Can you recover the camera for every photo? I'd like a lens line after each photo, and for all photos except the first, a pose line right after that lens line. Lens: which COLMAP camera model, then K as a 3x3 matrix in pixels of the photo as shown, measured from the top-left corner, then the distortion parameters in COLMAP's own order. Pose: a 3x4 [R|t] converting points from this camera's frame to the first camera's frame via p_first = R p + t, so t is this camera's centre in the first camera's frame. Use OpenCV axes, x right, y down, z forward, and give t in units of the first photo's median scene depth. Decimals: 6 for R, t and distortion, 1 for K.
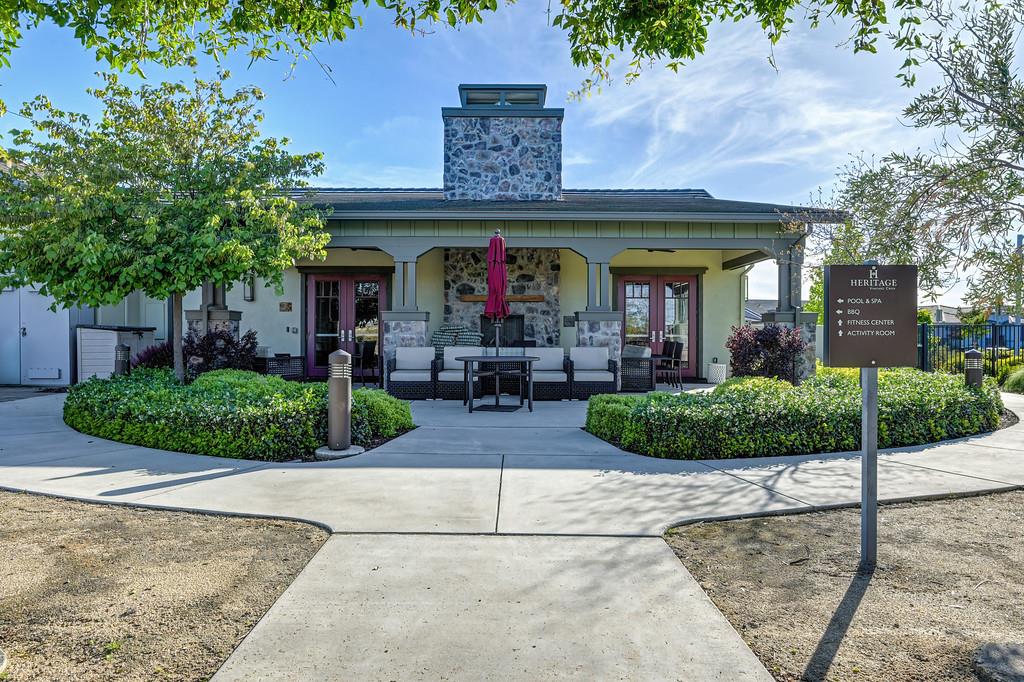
lens RADIAL K [[640.2, 0, 512.9], [0, 640.2, 341.4], [0, 0, 1]] dist [-0.010456, -0.003206]
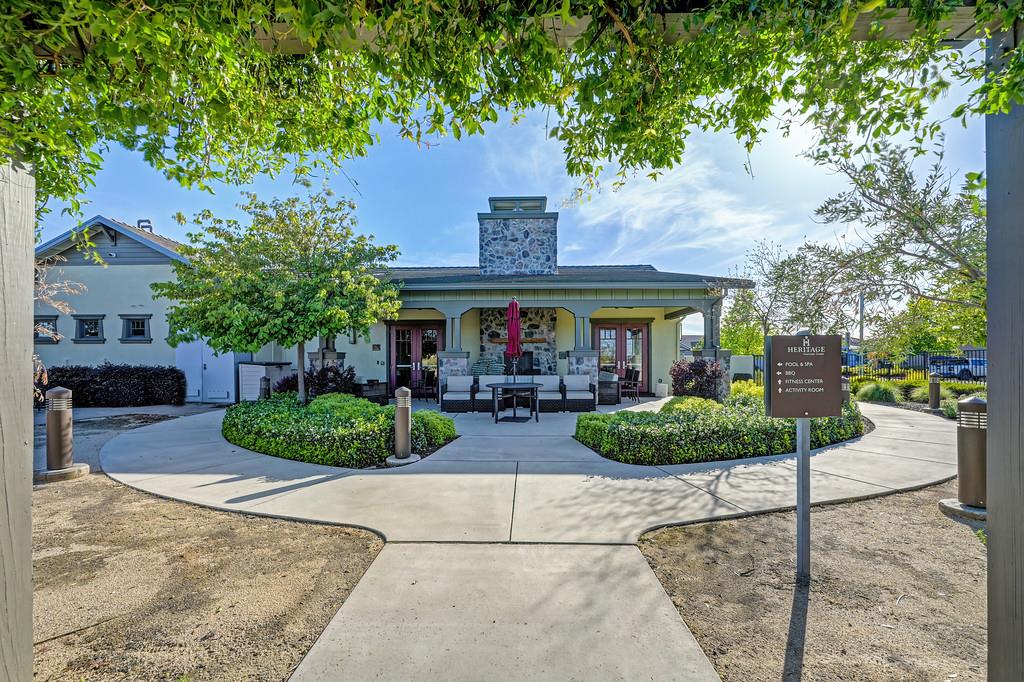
lens RADIAL K [[407.7, 0, 521.3], [0, 407.7, 377.3], [0, 0, 1]] dist [-0.014466, -0.000075]
pose [[0.999851, -0.010628, -0.013610, 0.008192], [0.011096, 0.999332, 0.034823, -0.047363], [0.013230, -0.034969, 0.999301, 0.126375]]
